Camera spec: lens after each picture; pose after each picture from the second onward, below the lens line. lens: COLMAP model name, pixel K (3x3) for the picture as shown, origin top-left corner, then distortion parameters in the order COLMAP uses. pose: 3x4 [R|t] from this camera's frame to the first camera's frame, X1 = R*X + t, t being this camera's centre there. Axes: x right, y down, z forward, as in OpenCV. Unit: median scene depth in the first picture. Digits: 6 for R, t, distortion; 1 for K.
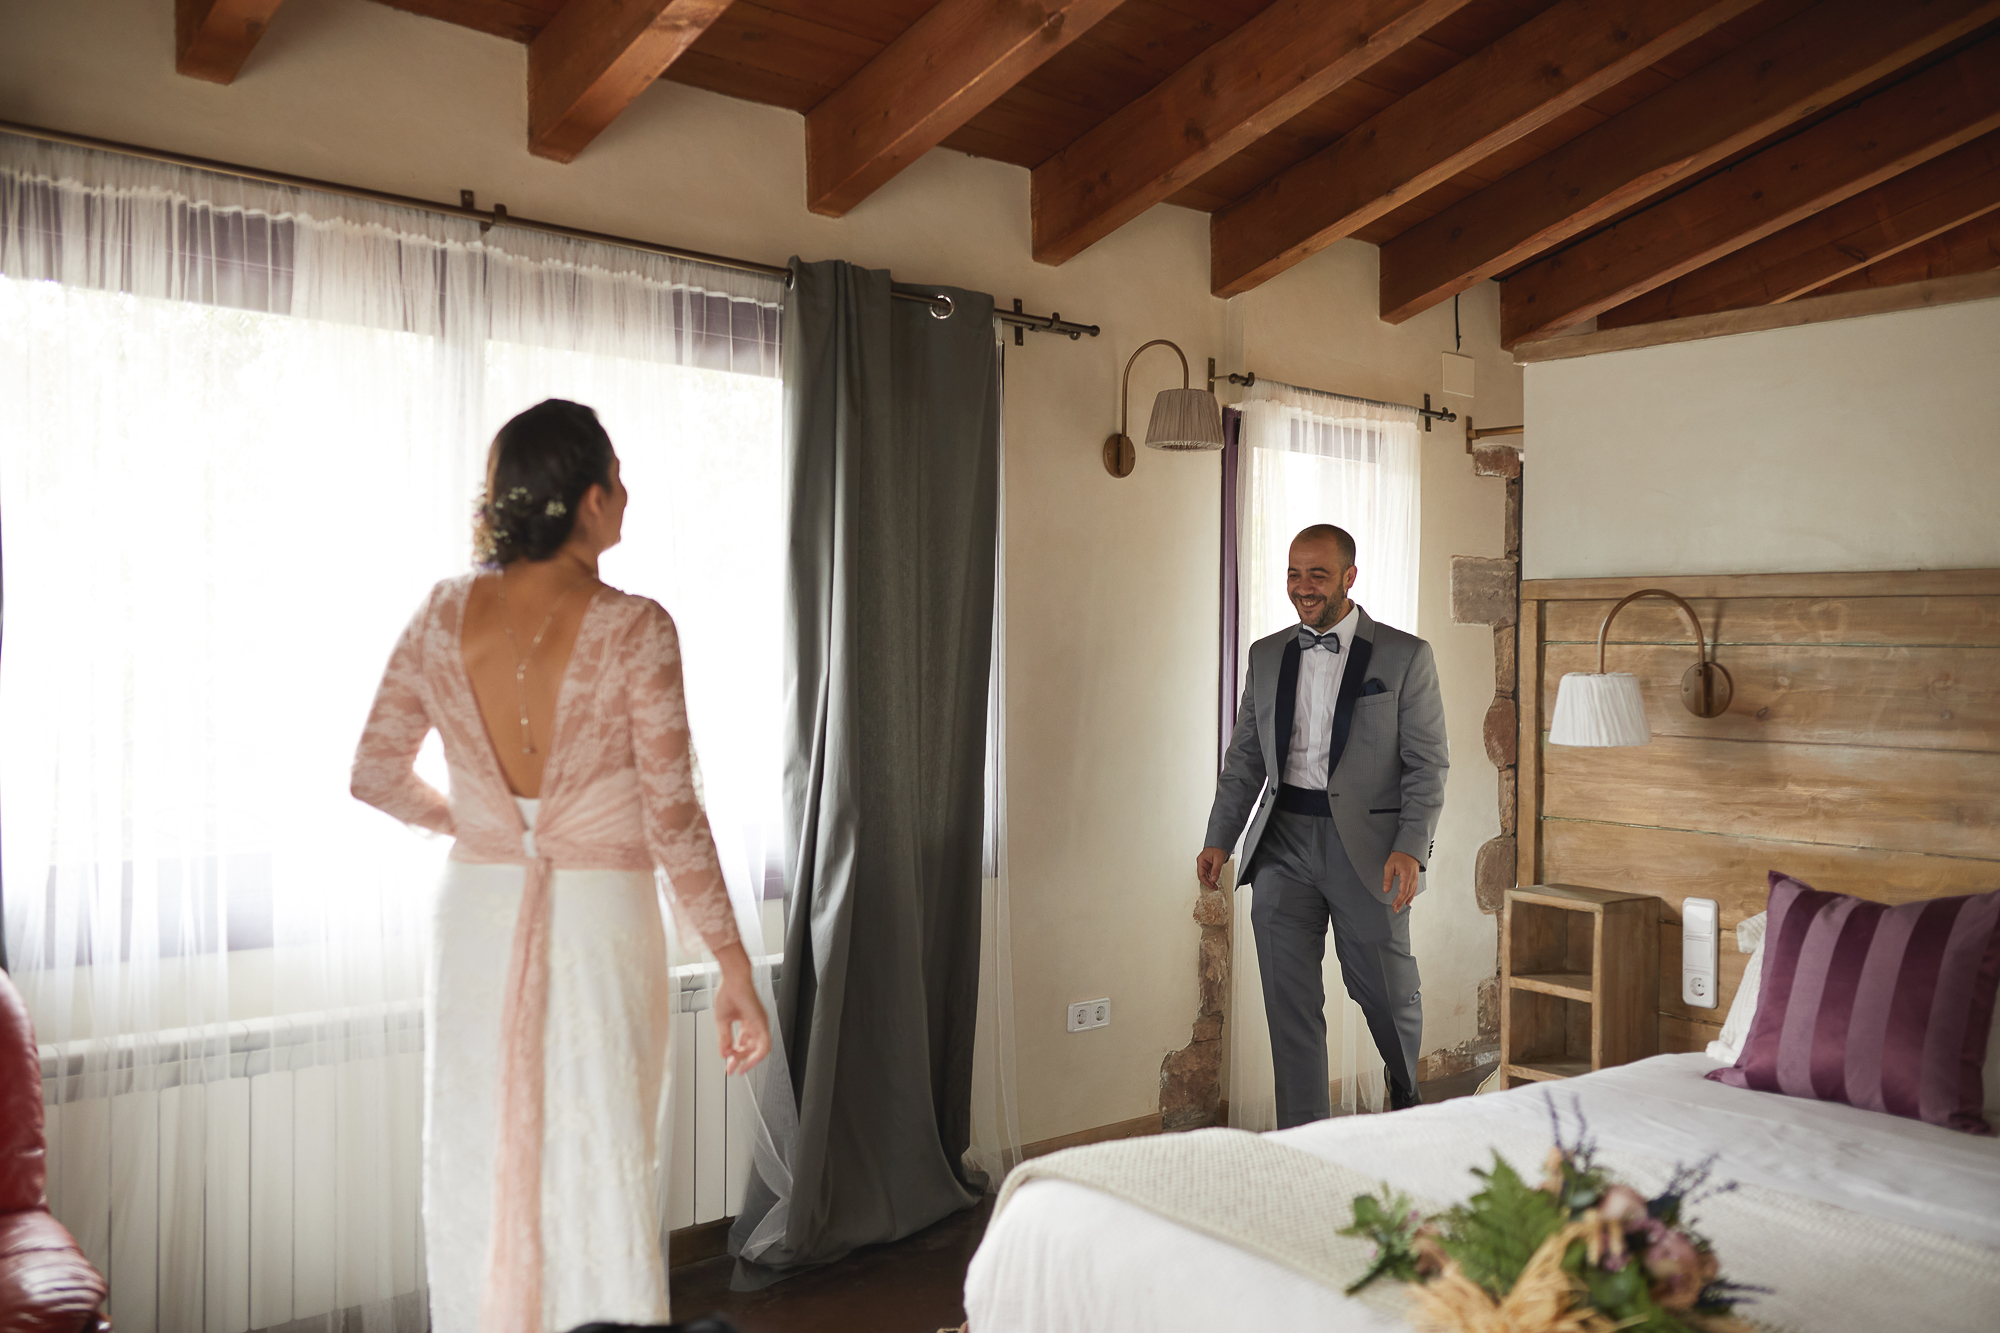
lens RADIAL K [[1951.1, 0, 1002.2], [0, 1951.1, 685.9], [0, 0, 1]] dist [-0.055865, 0.109329]
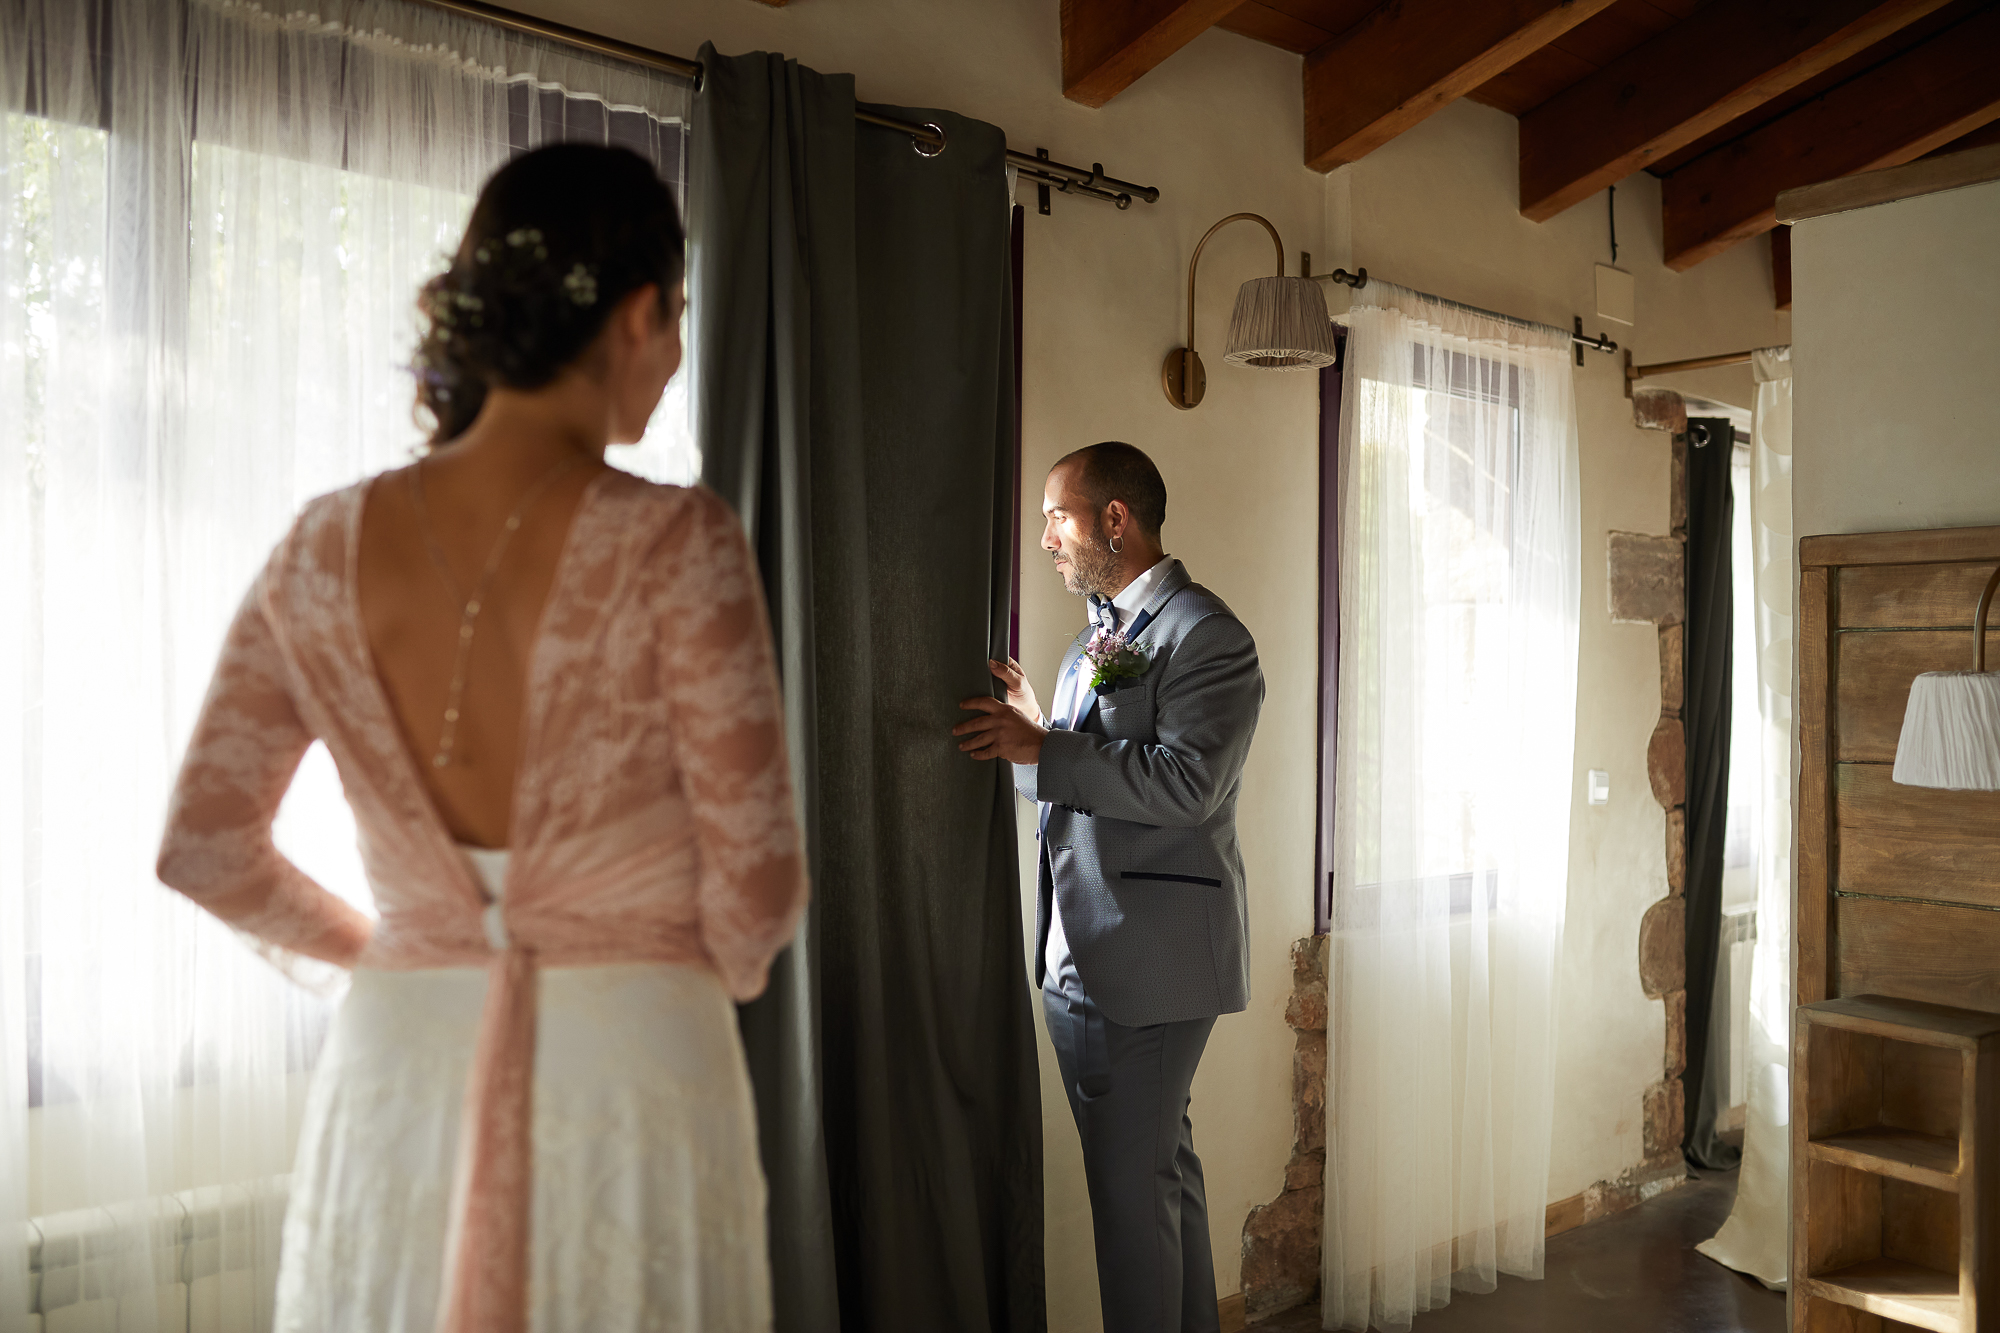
lens RADIAL K [[1973.5, 0, 1000.0], [0, 1973.5, 666.5], [0, 0, 1]] dist [-0.065080, 0.153986]
pose [[0.999975, -0.004122, -0.005756, -0.003584], [0.003986, 0.999715, -0.023526, 0.003922], [0.005851, 0.023502, 0.999707, 0.267688]]
